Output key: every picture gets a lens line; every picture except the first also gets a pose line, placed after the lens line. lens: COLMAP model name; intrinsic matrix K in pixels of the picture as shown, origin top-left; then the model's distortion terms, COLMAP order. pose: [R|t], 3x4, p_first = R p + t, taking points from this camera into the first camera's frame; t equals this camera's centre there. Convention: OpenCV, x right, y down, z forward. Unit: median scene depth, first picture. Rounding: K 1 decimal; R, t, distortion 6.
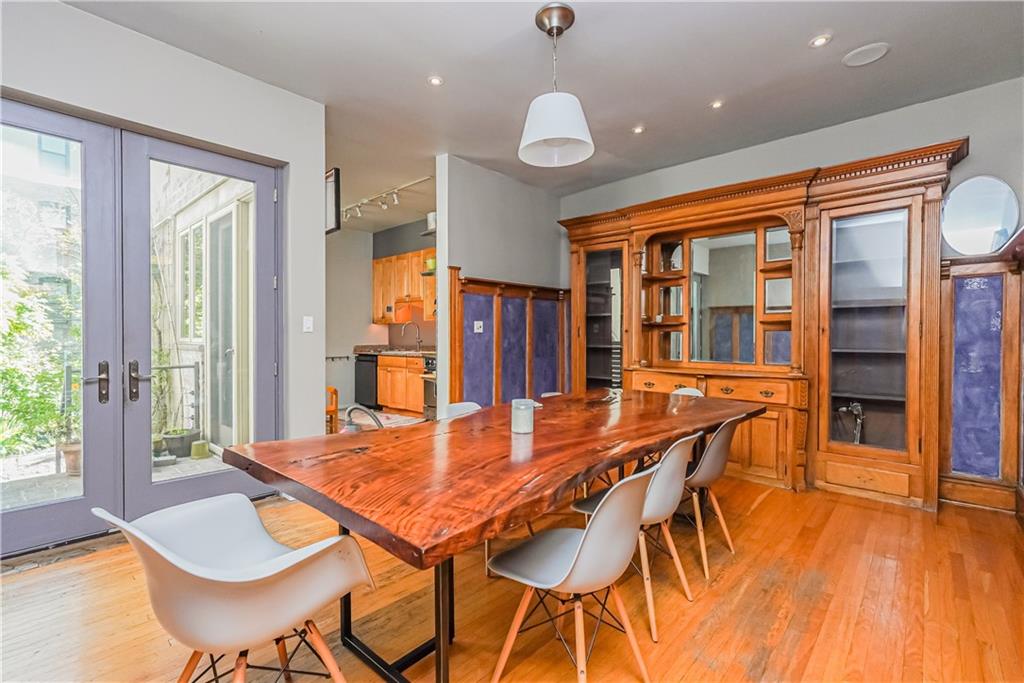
lens RADIAL K [[467.4, 0, 518.5], [0, 467.4, 342.8], [0, 0, 1]] dist [0.001359, 0.000478]
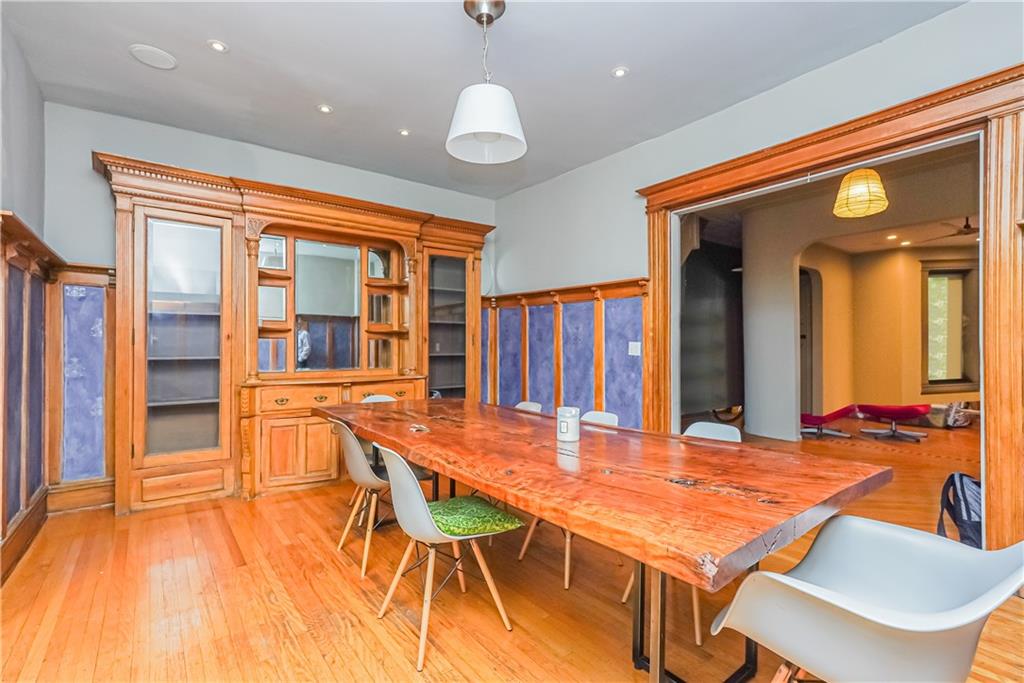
lens RADIAL K [[467.4, 0, 518.5], [0, 467.4, 342.8], [0, 0, 1]] dist [0.001359, 0.000478]
pose [[0.183700, 0.002442, 0.982979, -0.535506], [0.011622, 0.999922, -0.004656, -0.007556], [-0.982914, 0.012280, 0.183657, 0.478240]]
